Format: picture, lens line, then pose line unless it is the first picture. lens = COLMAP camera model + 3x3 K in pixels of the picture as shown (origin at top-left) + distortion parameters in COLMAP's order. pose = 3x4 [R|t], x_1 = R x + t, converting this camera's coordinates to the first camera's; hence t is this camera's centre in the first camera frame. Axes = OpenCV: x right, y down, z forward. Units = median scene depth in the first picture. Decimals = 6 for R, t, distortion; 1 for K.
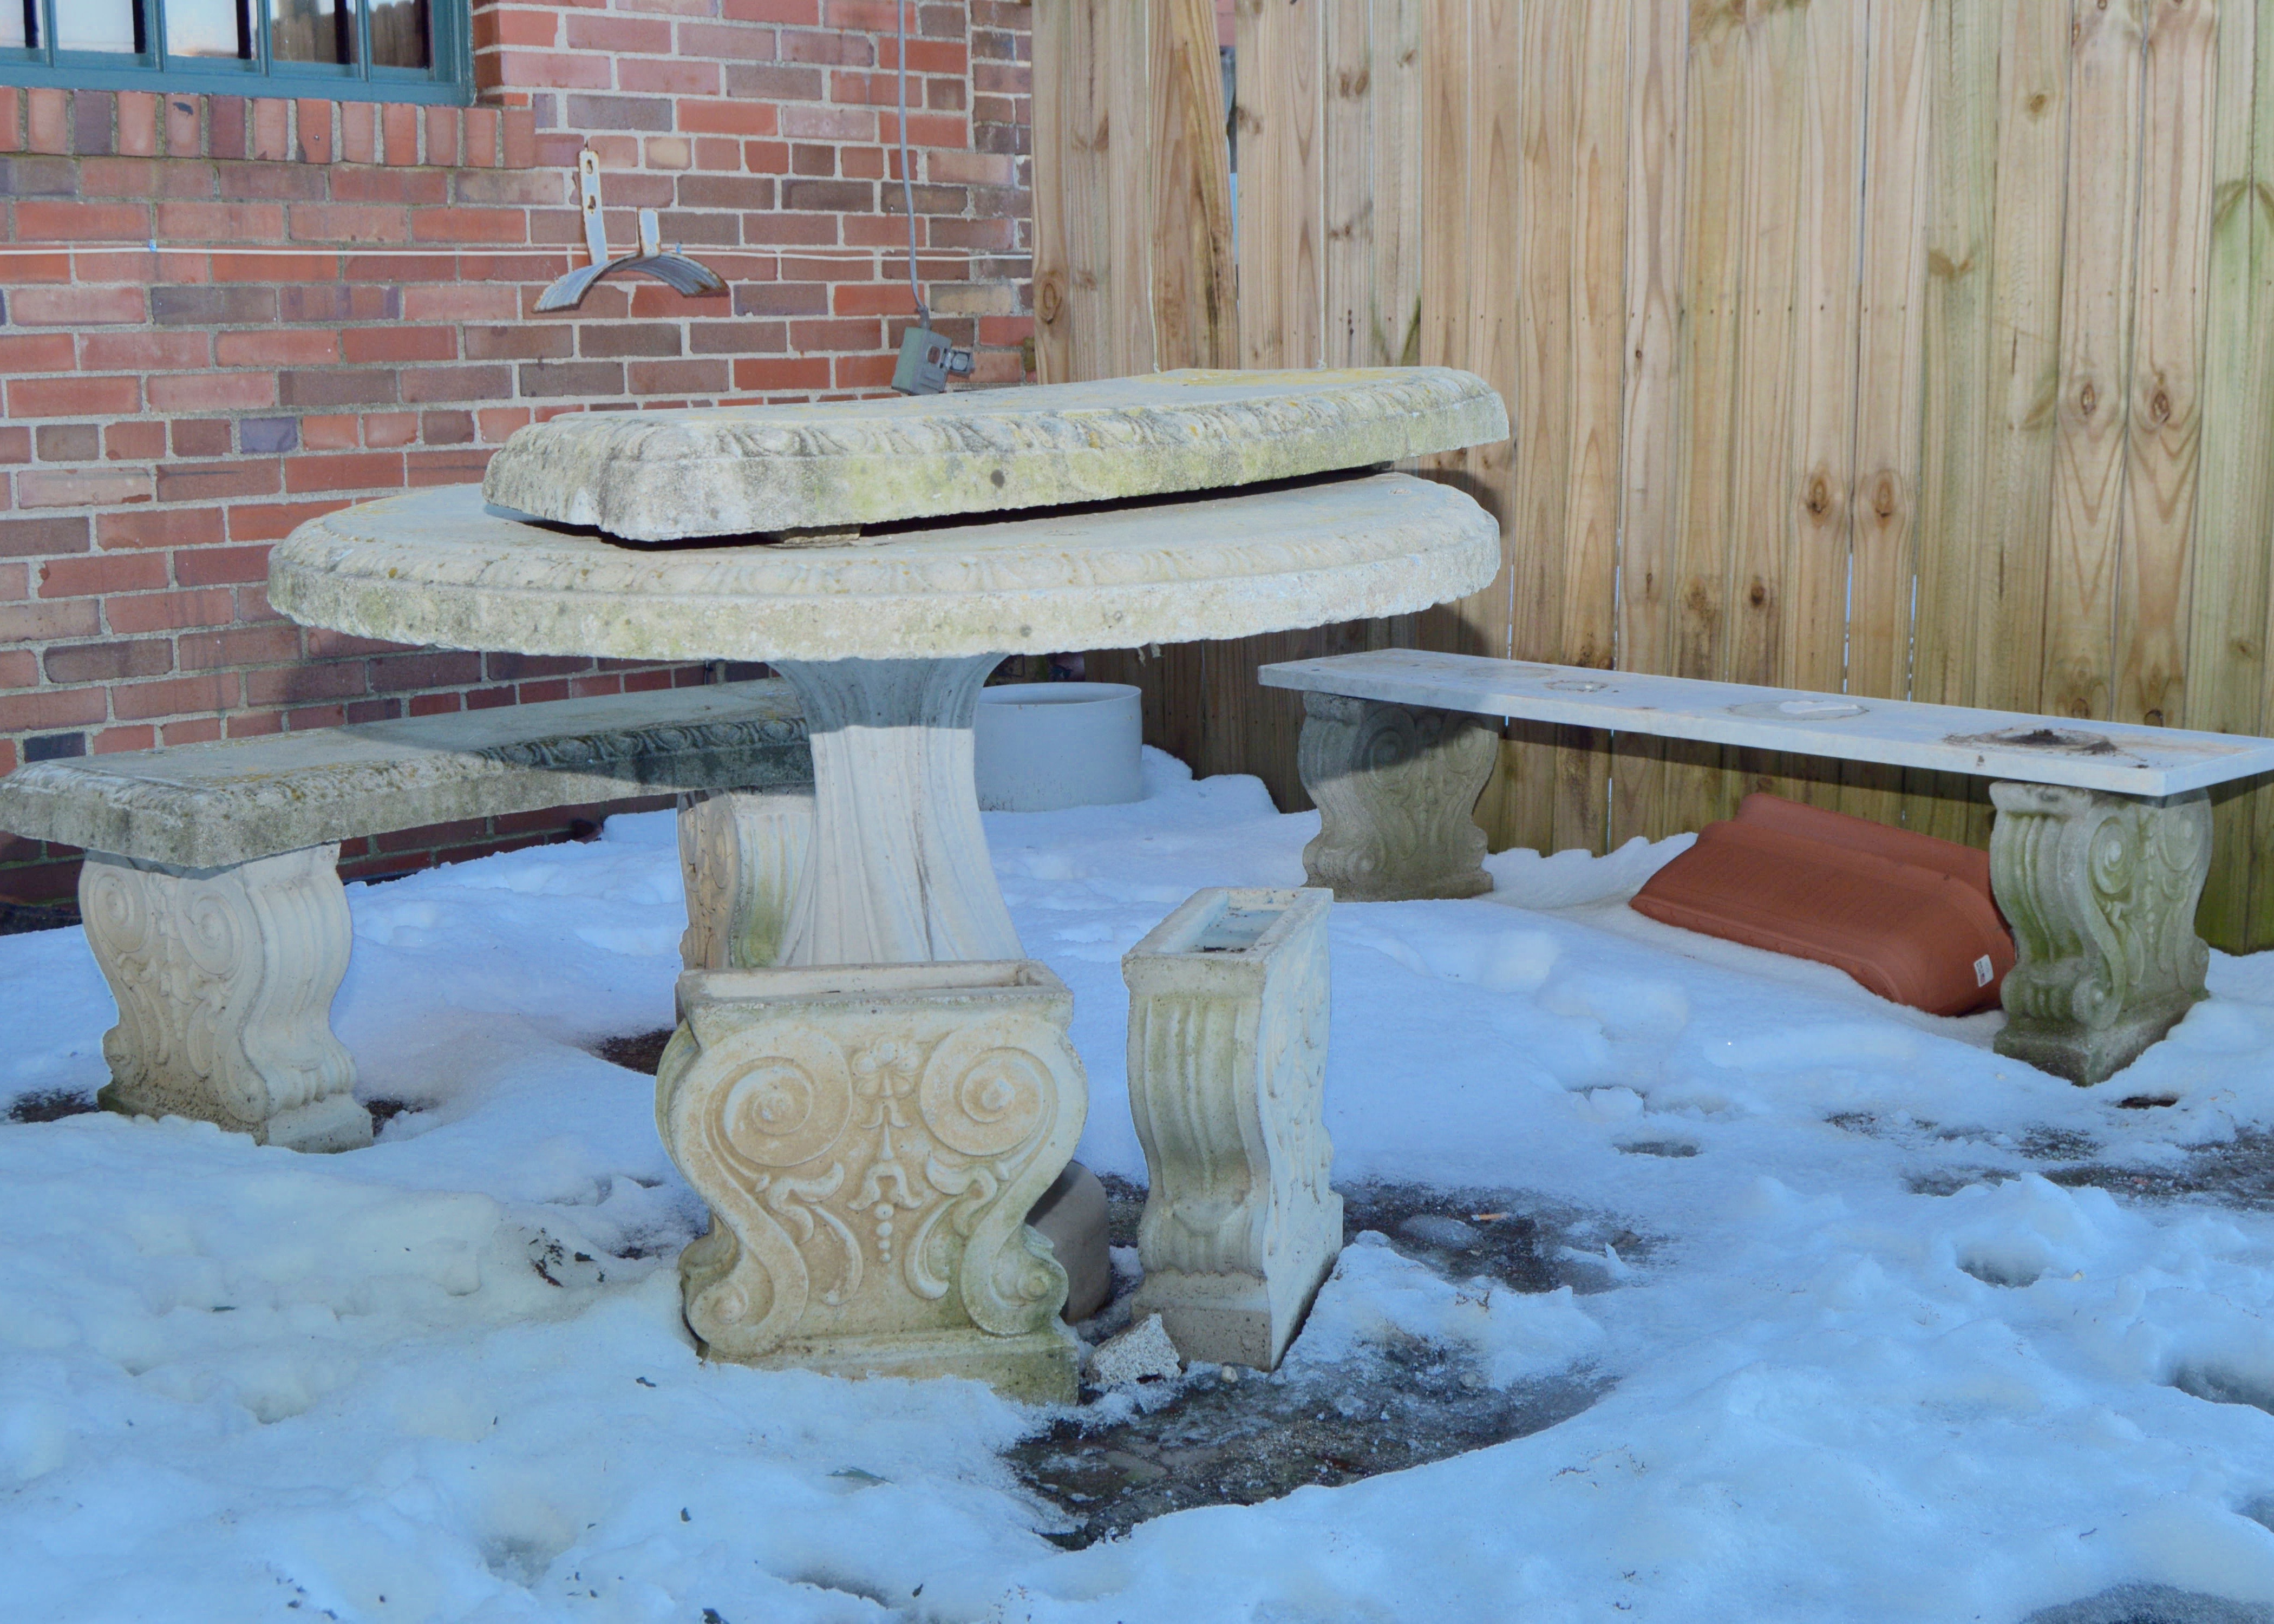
lens RADIAL K [[2832.9, 0, 1139.8], [0, 2832.9, 812.7], [0, 0, 1]] dist [-0.106034, 0.000000]
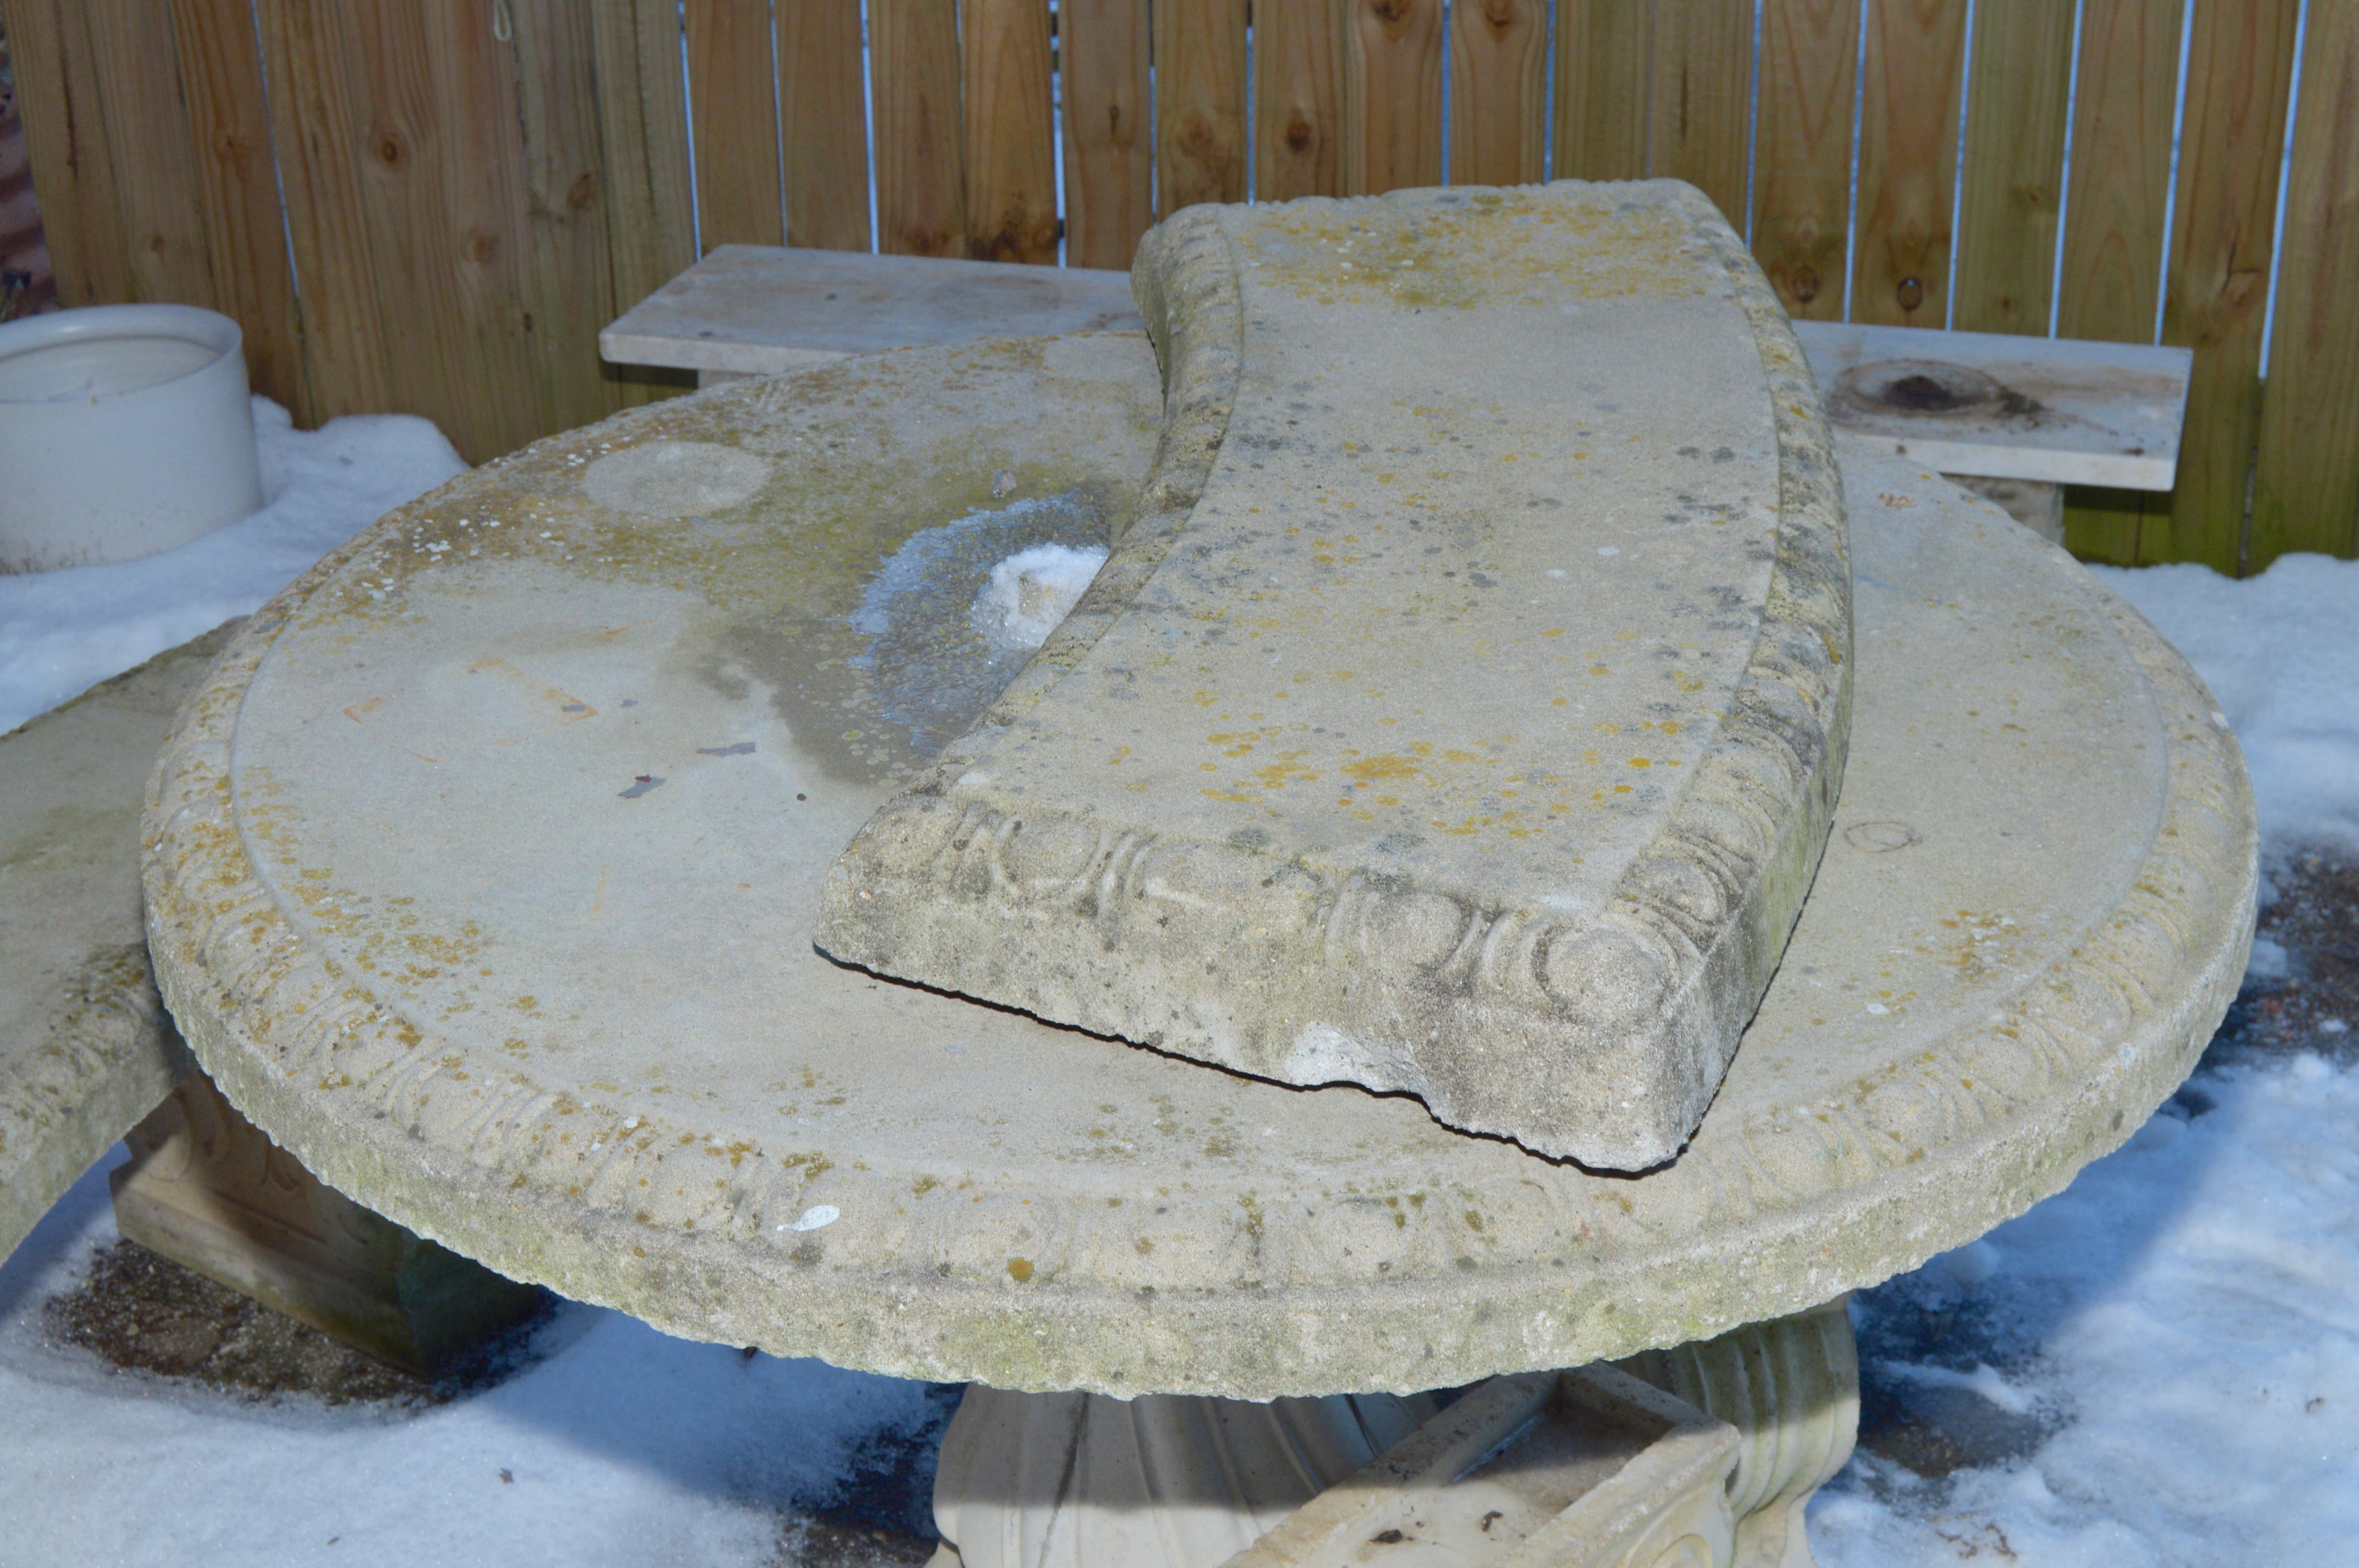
lens RADIAL K [[3646.4, 0, 1179.6], [0, 3646.4, 784.3], [0, 0, 1]] dist [-0.167823, 0.000000]
pose [[0.842785, -0.232558, 0.485418, -0.339396], [0.096902, 0.952664, 0.288168, -0.223938], [-0.529456, -0.195826, 0.825427, 0.284496]]
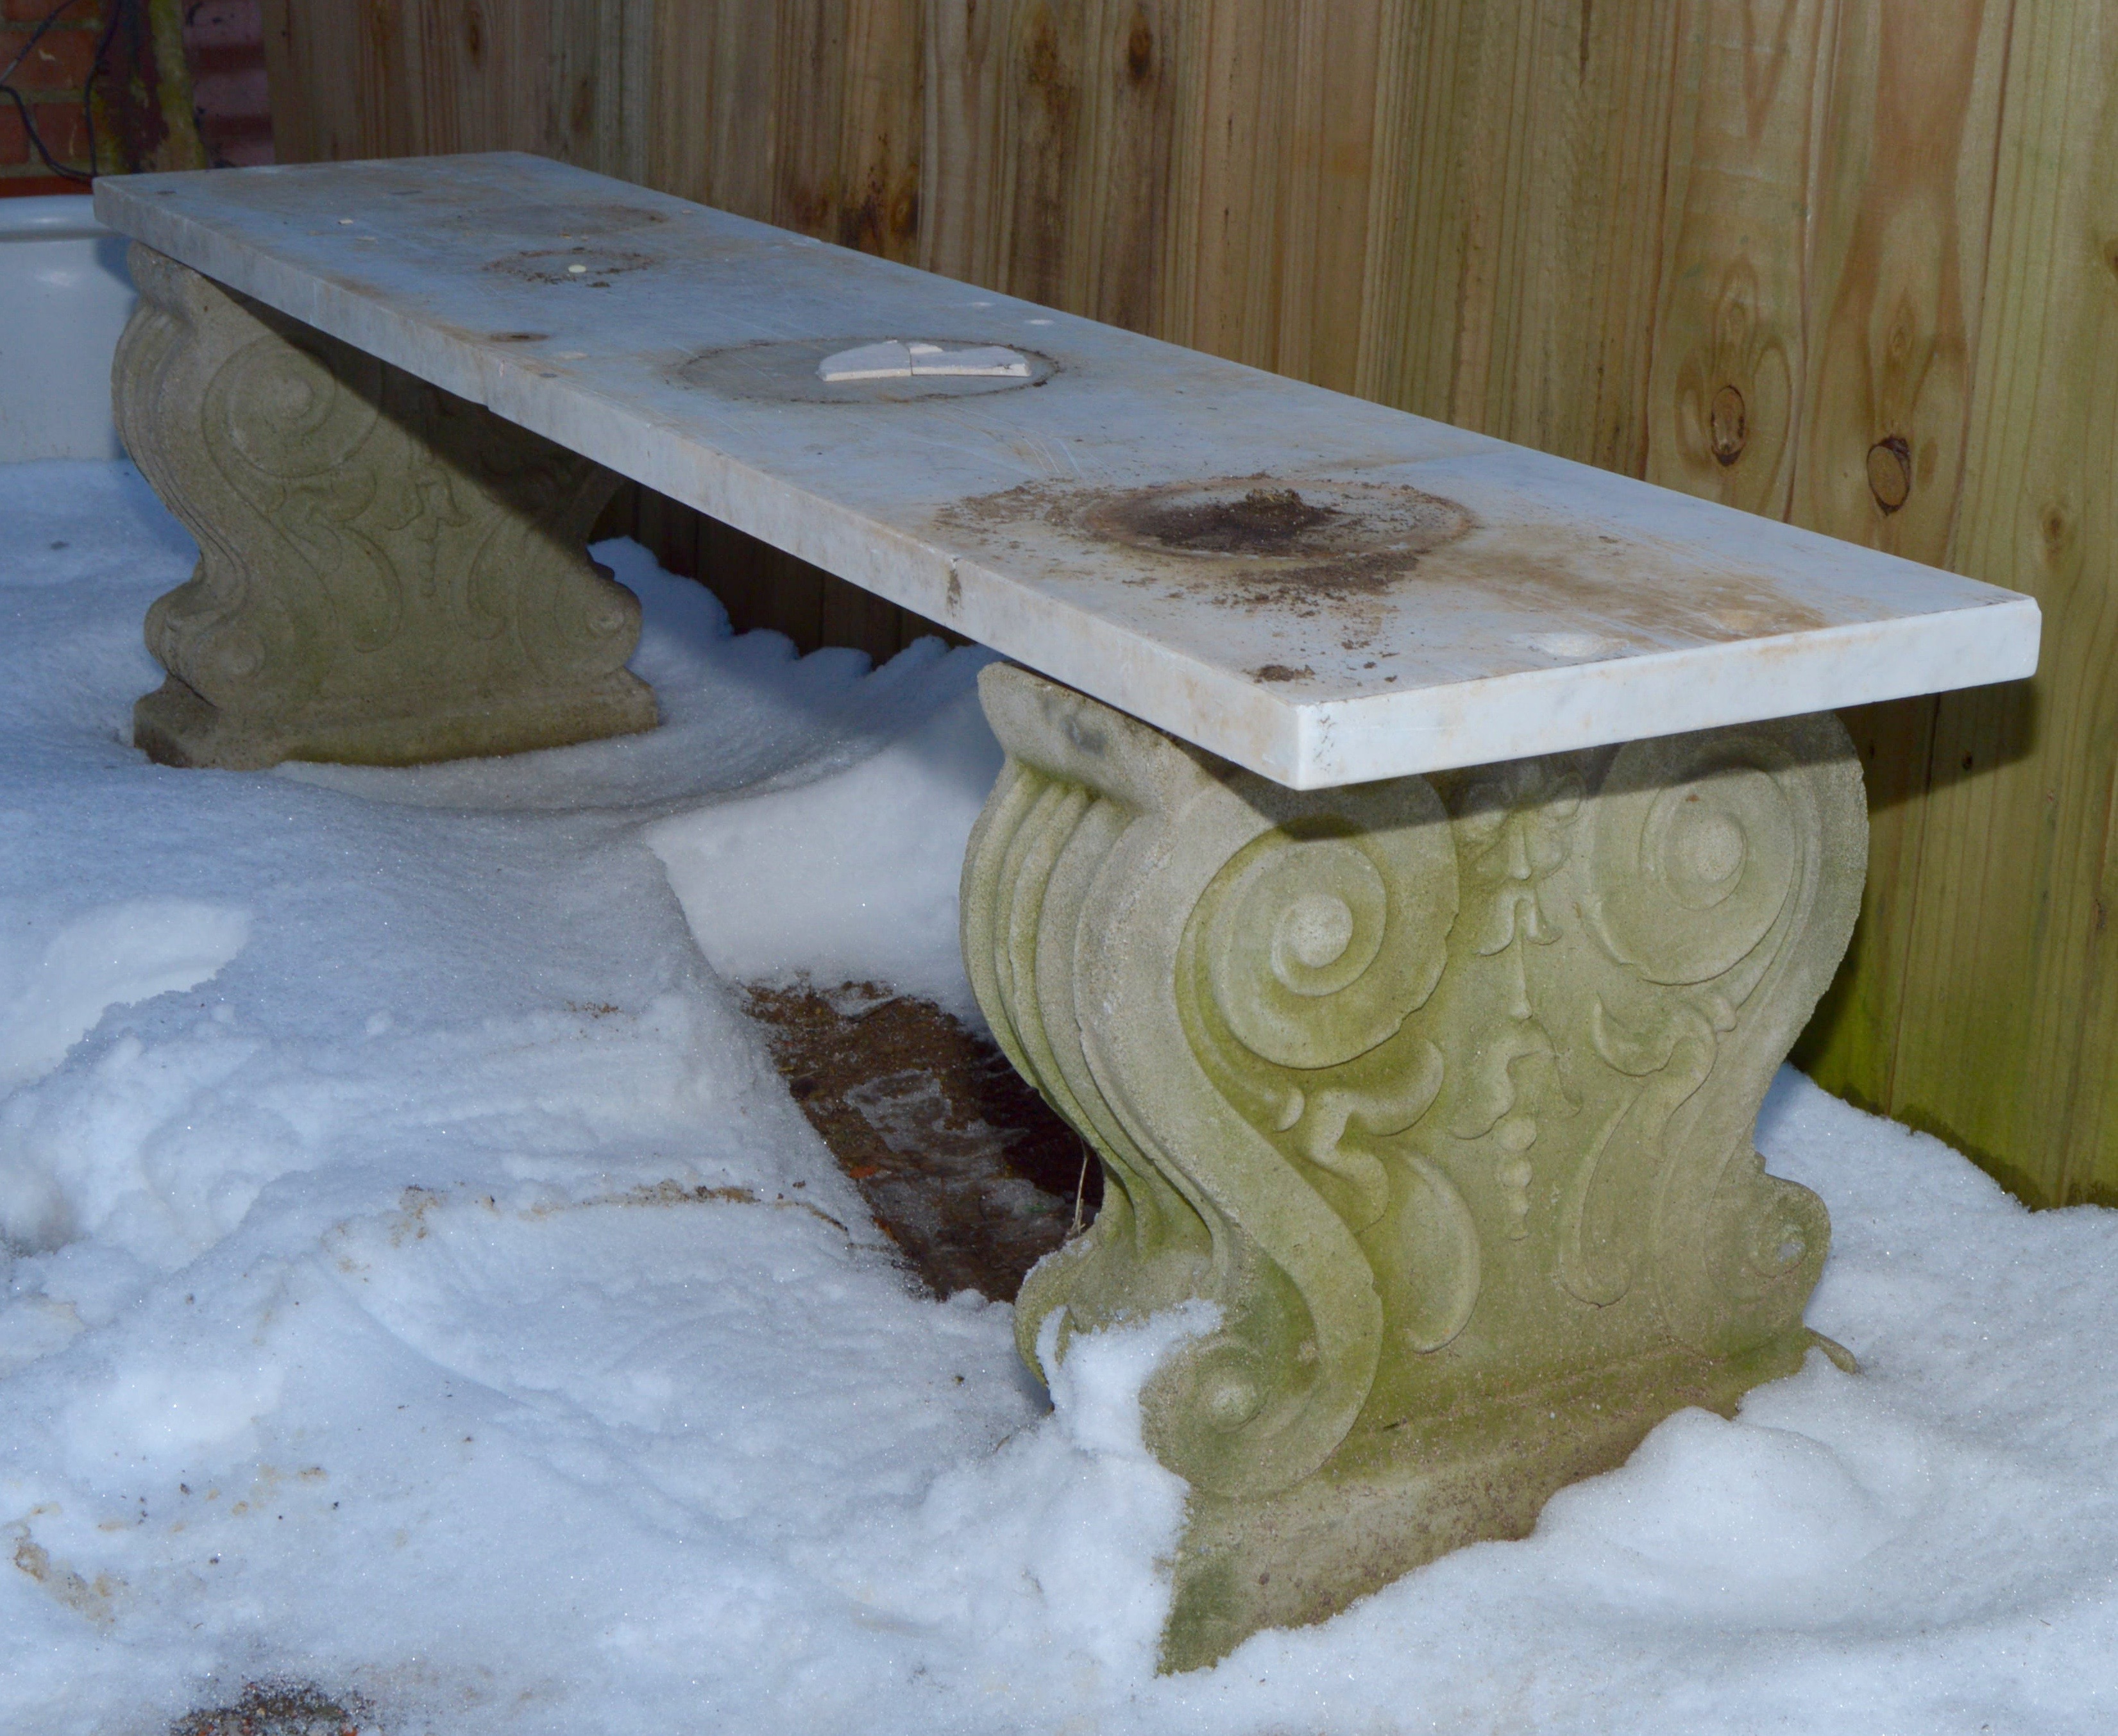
lens RADIAL K [[3673.0, 0, 1057.9], [0, 3673.0, 864.3], [0, 0, 1]] dist [-0.075616, 0.000000]
pose [[0.974714, 0.087783, -0.205490, 0.386496], [-0.058889, 0.988007, 0.142736, -0.045603], [0.215556, -0.127026, 0.968194, 0.593495]]
